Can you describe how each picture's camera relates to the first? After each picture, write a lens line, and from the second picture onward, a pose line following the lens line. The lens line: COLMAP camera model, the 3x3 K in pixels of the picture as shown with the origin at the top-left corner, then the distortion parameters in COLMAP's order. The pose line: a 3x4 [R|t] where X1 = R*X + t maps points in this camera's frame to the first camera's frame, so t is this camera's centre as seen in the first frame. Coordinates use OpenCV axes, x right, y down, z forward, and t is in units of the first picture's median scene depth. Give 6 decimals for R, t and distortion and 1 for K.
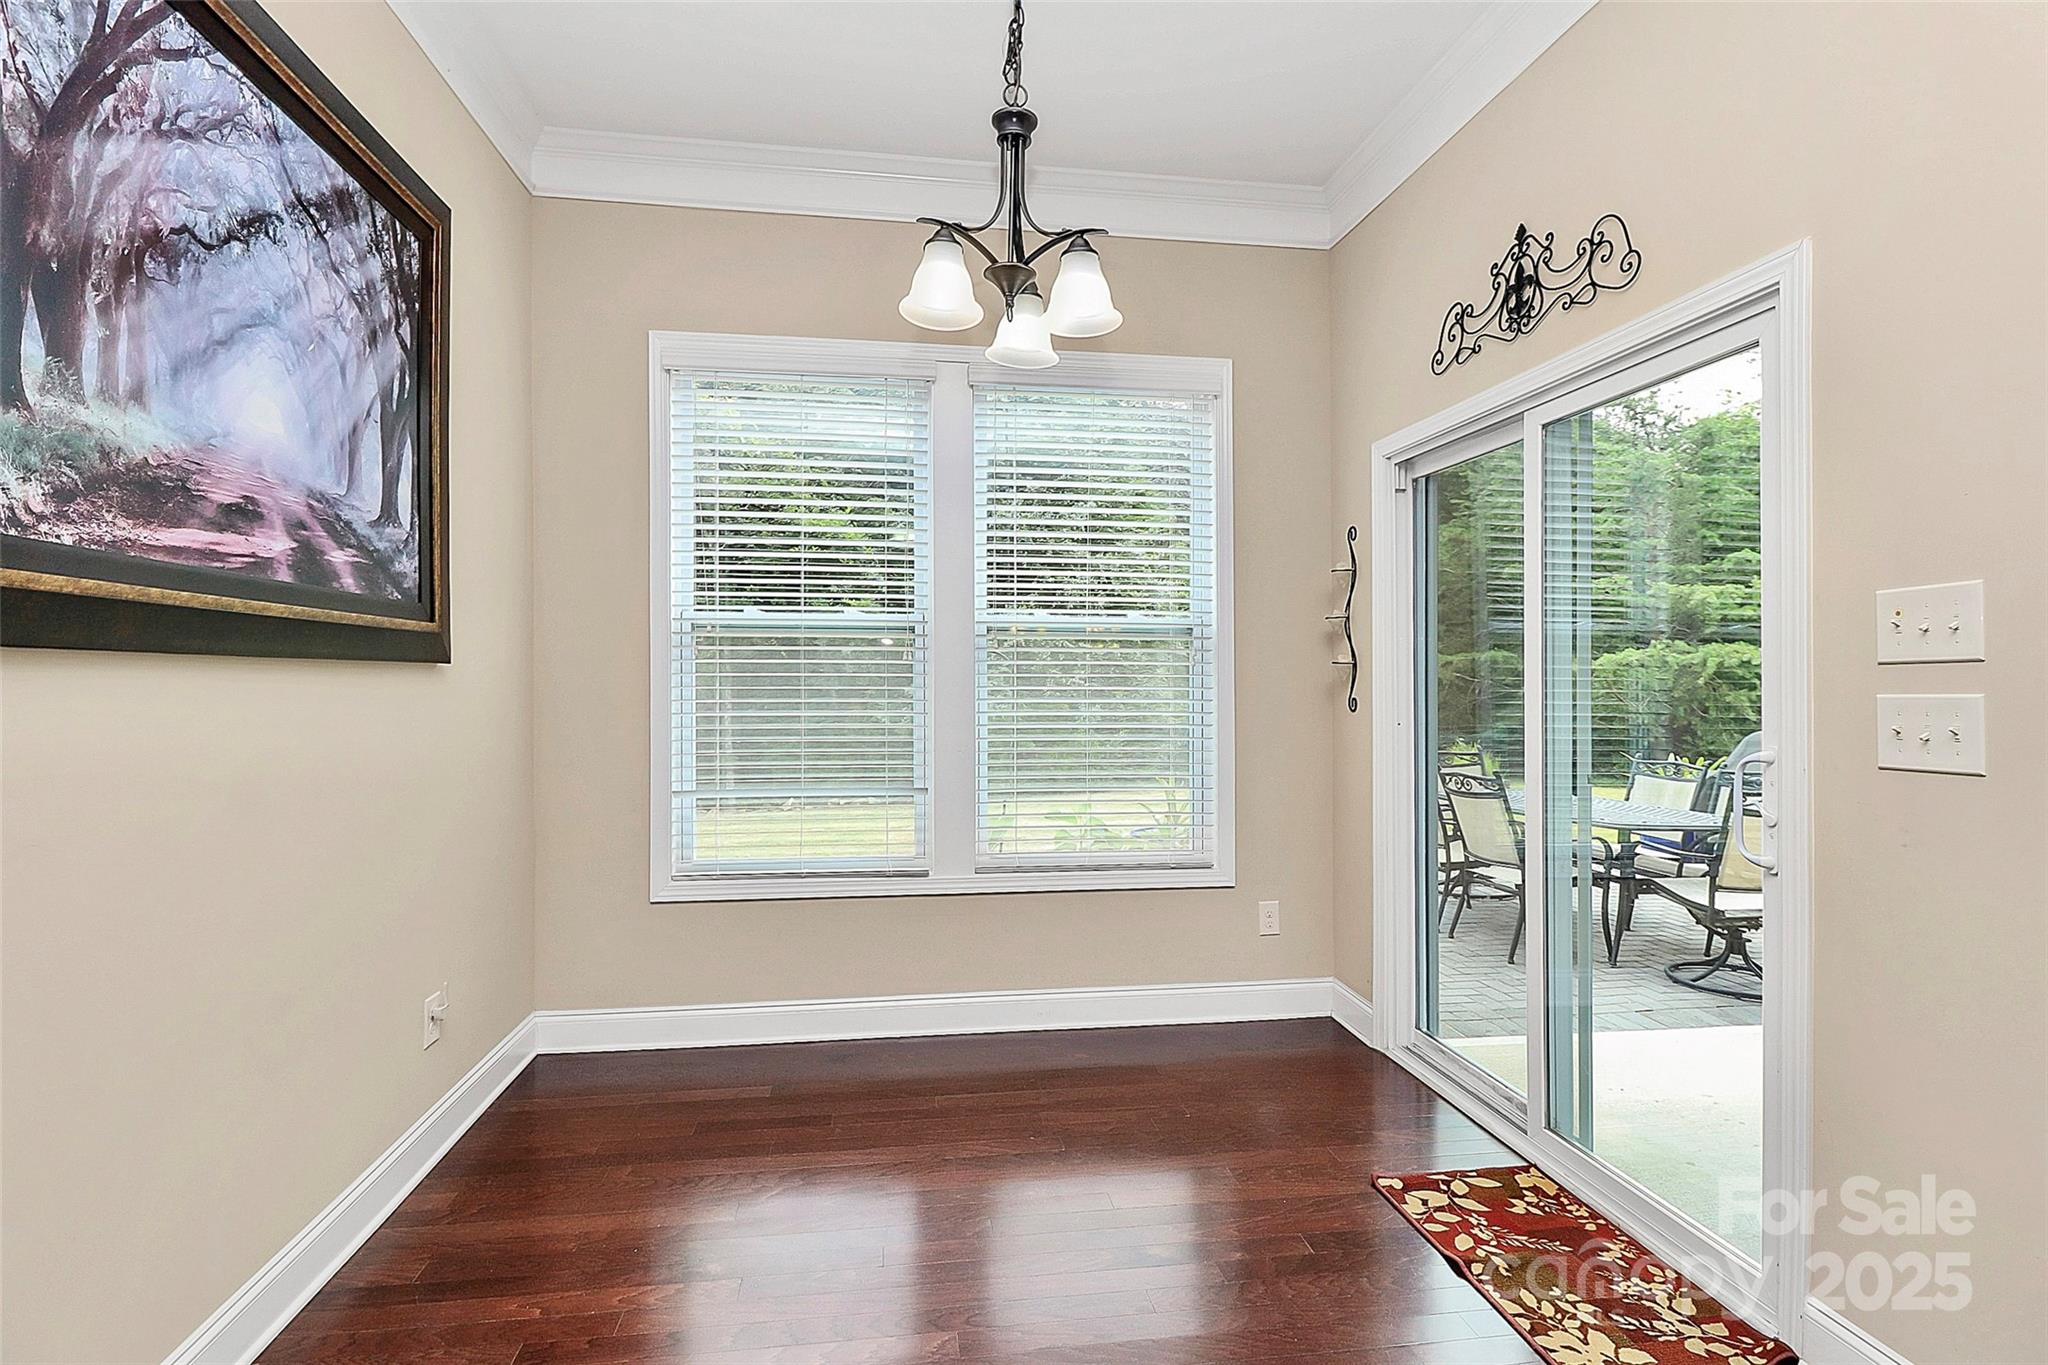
lens RADIAL K [[994.2, 0, 1028.3], [0, 994.2, 689.0], [0, 0, 1]] dist [0.000802, 0.000137]
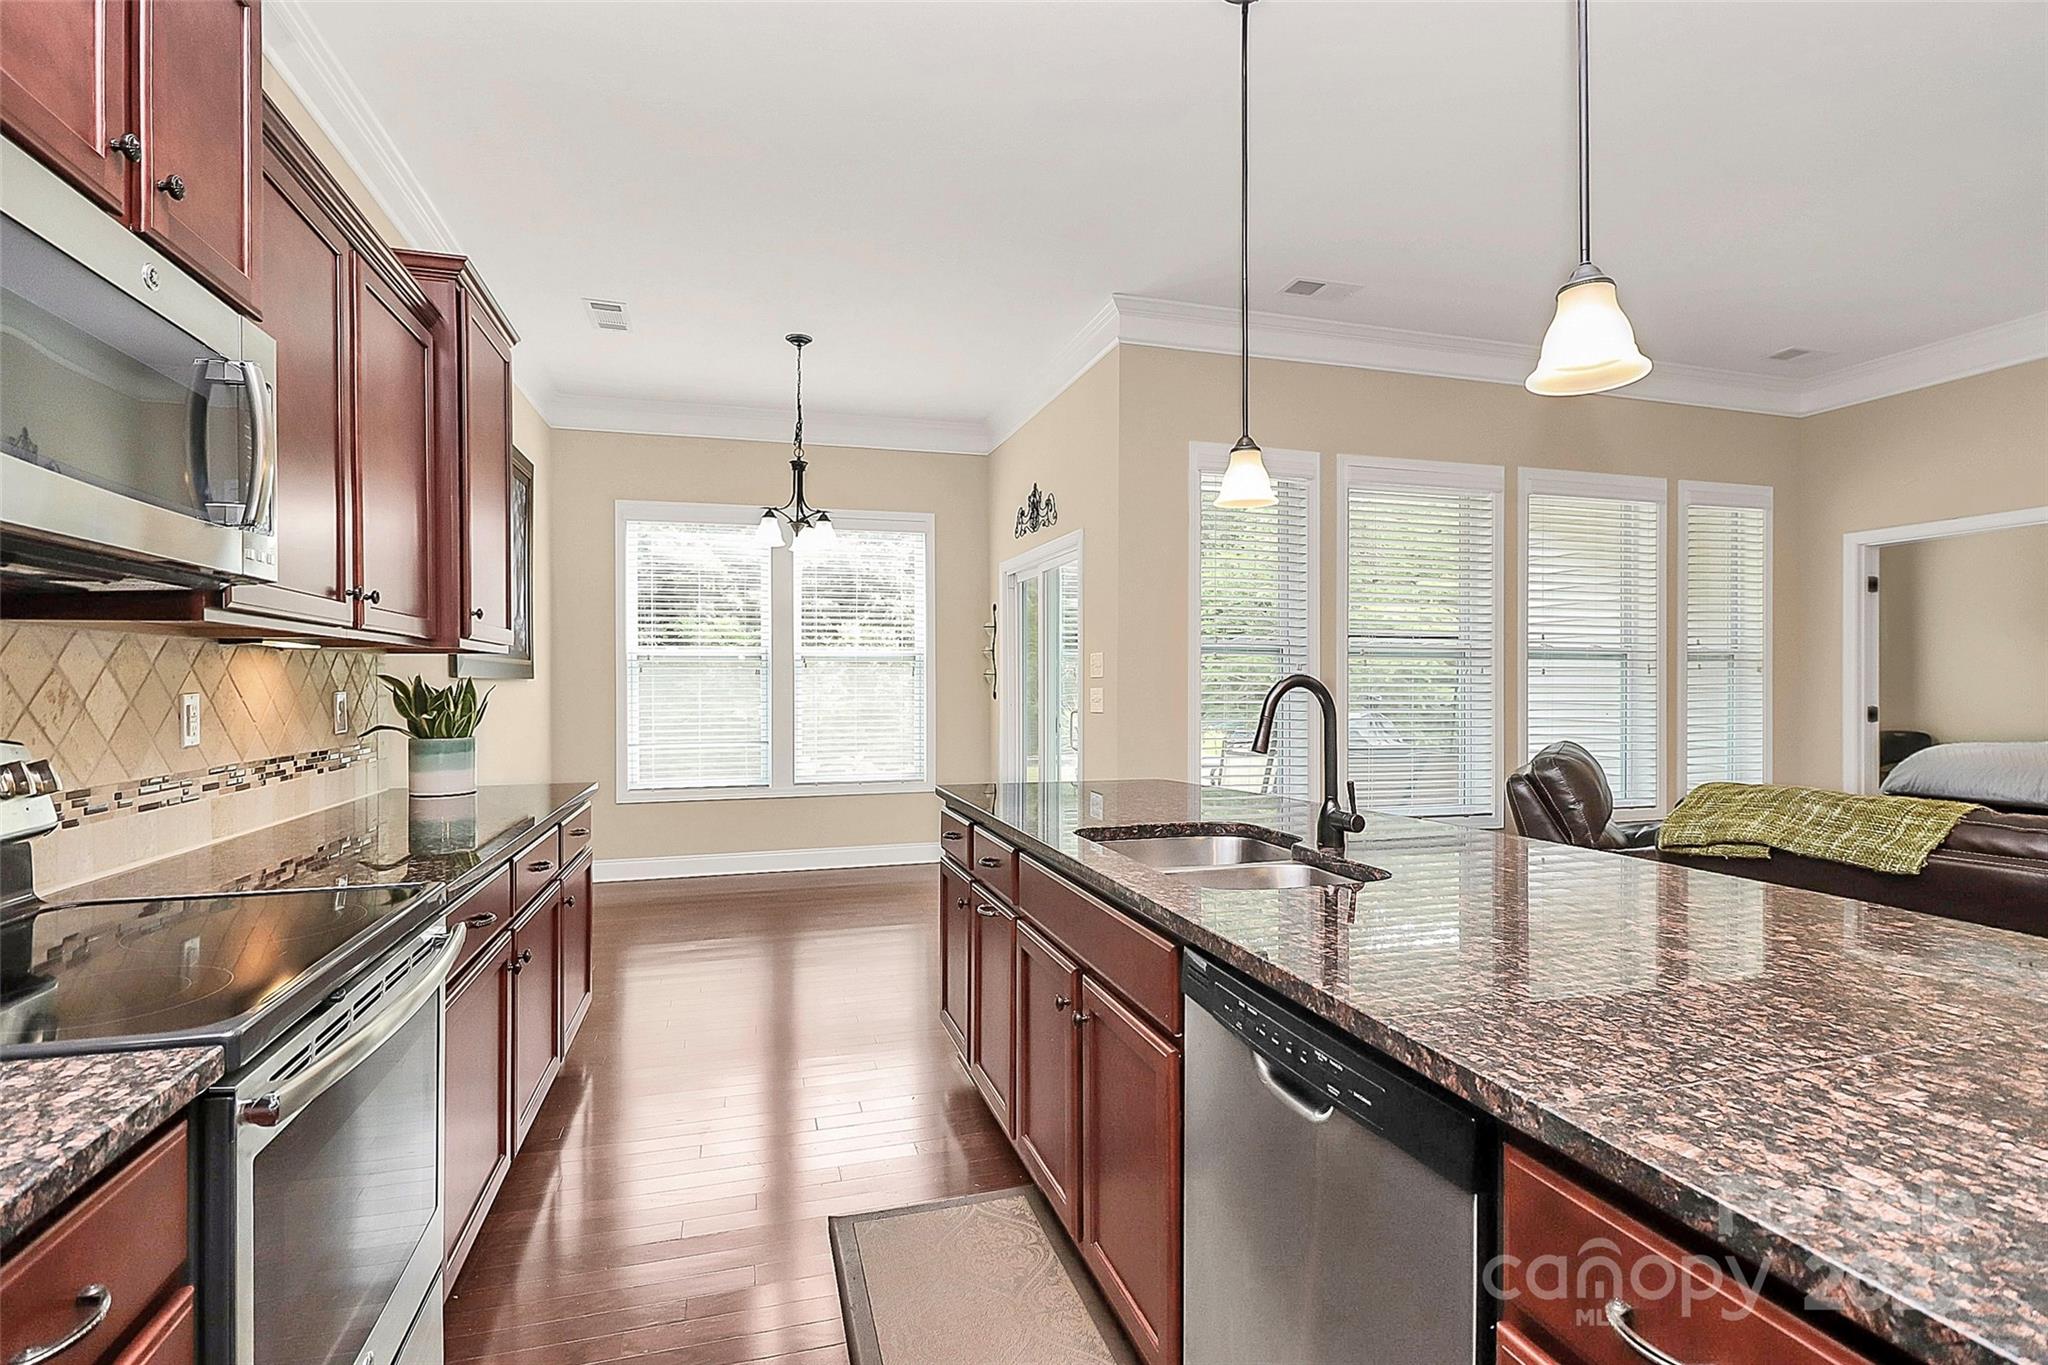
lens RADIAL K [[961.1, 0, 1023.6], [0, 961.1, 692.1], [0, 0, 1]] dist [0.004354, 0.000748]
pose [[0.989276, -0.005190, 0.145966, 0.190583], [0.004604, 0.999980, 0.004346, -0.000687], [-0.145986, -0.003627, 0.989280, -1.484376]]
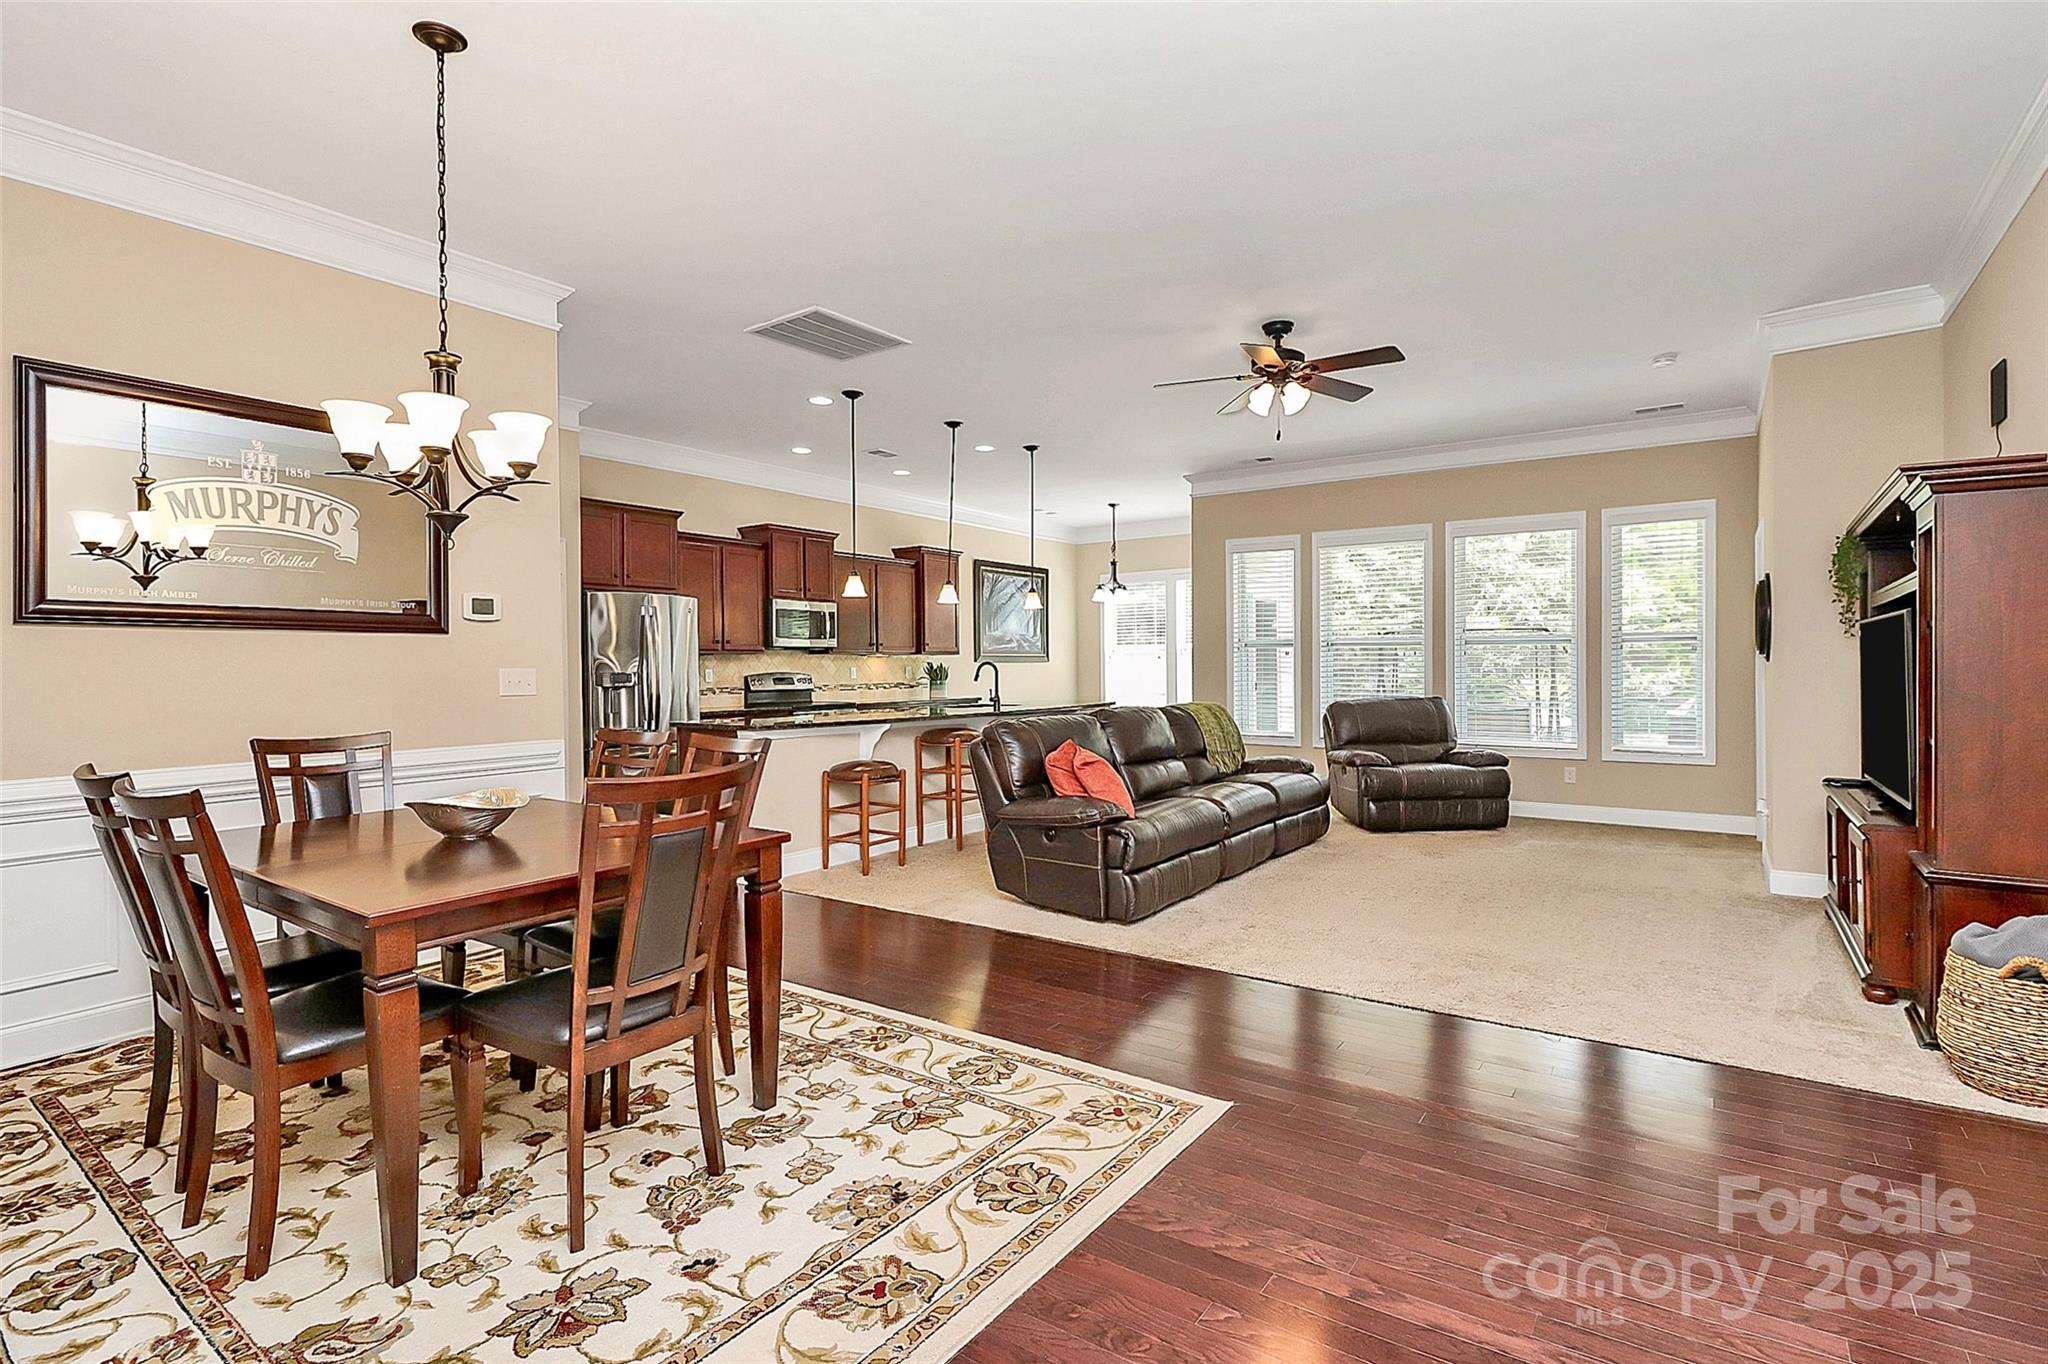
lens RADIAL K [[979.2, 0, 1018.4], [0, 979.2, 664.6], [0, 0, 1]] dist [0.002152, 0.000076]
pose [[0.718143, -0.009752, -0.695827, 3.316227], [0.005583, 0.999950, -0.008253, 0.031303], [0.695873, 0.002042, 0.718162, -3.193995]]
